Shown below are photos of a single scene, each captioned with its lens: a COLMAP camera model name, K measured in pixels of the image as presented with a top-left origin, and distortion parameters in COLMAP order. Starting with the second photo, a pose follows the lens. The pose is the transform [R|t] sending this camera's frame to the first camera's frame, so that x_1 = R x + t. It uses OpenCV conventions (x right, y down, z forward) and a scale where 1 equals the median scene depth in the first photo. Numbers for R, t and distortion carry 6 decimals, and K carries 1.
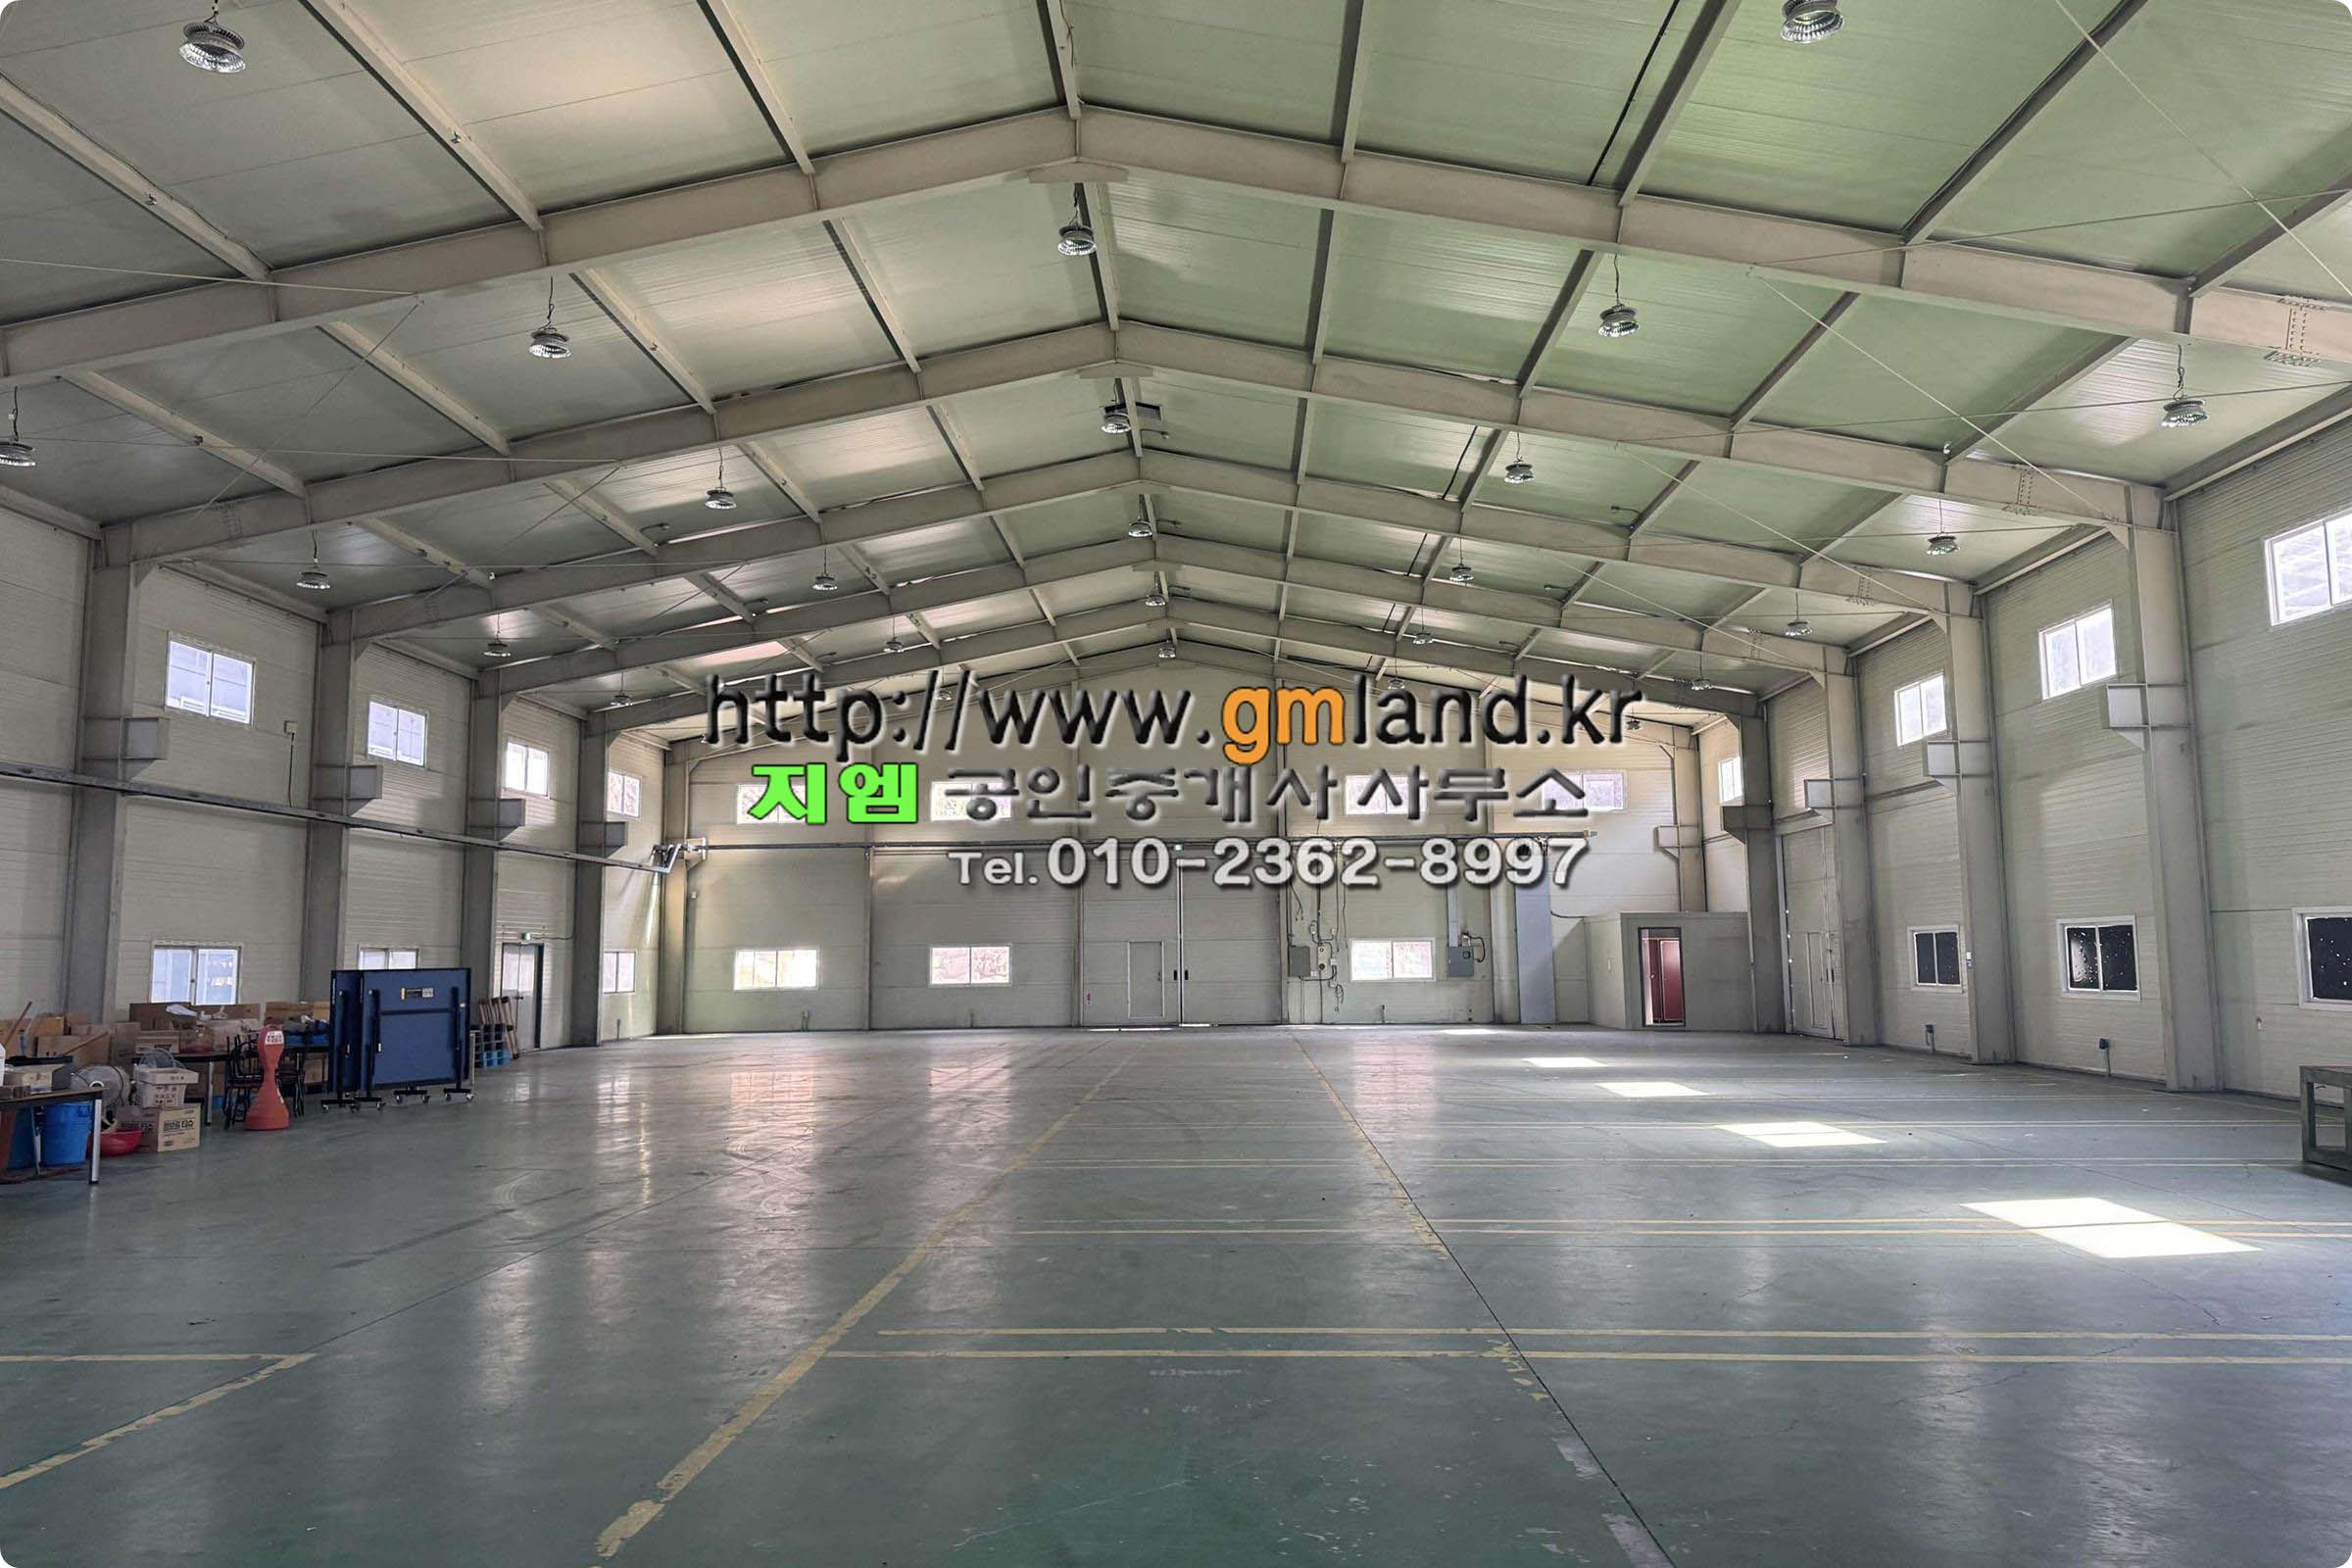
lens RADIAL K [[1756.4, 0, 1198.3], [0, 1756.4, 746.8], [0, 0, 1]] dist [0.062153, -0.035294]
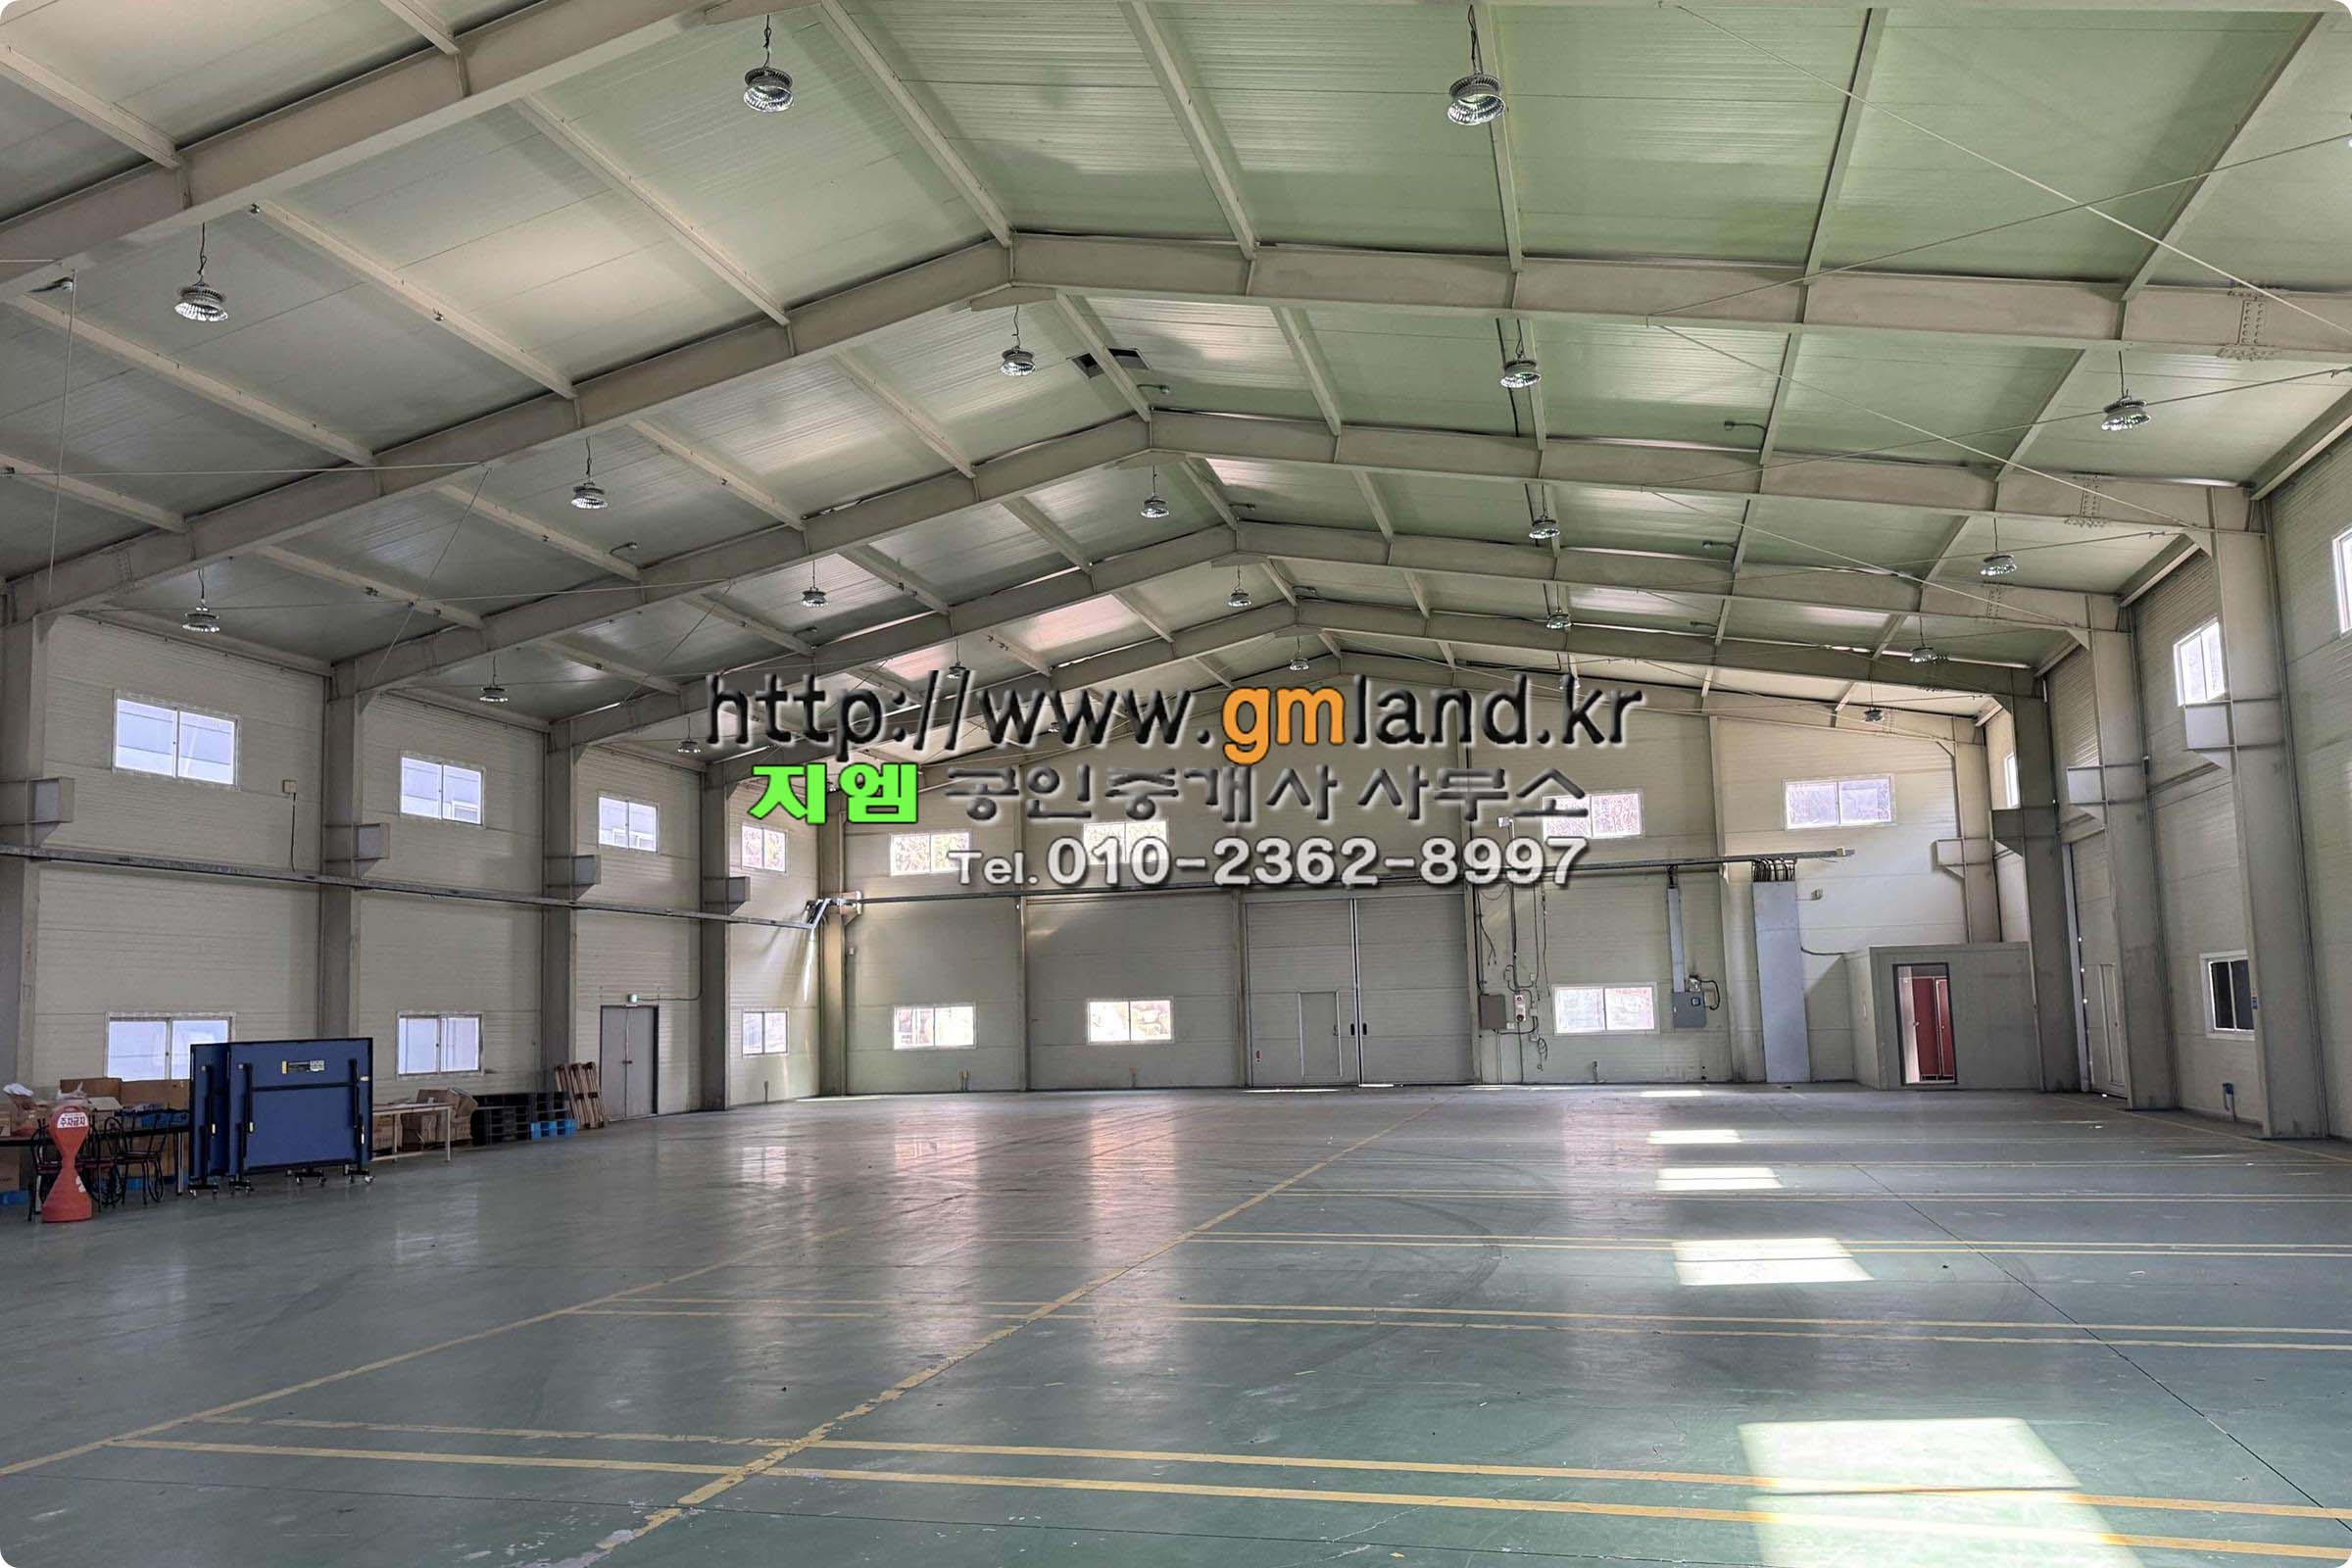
lens RADIAL K [[1756.4, 0, 1186.9], [0, 1756.4, 824.1], [0, 0, 1]] dist [0.062153, -0.035294]
pose [[0.970281, -0.041004, -0.238482, 0.148908], [0.044753, 0.998945, 0.010324, 0.016566], [0.237807, -0.020690, 0.971092, 0.147001]]
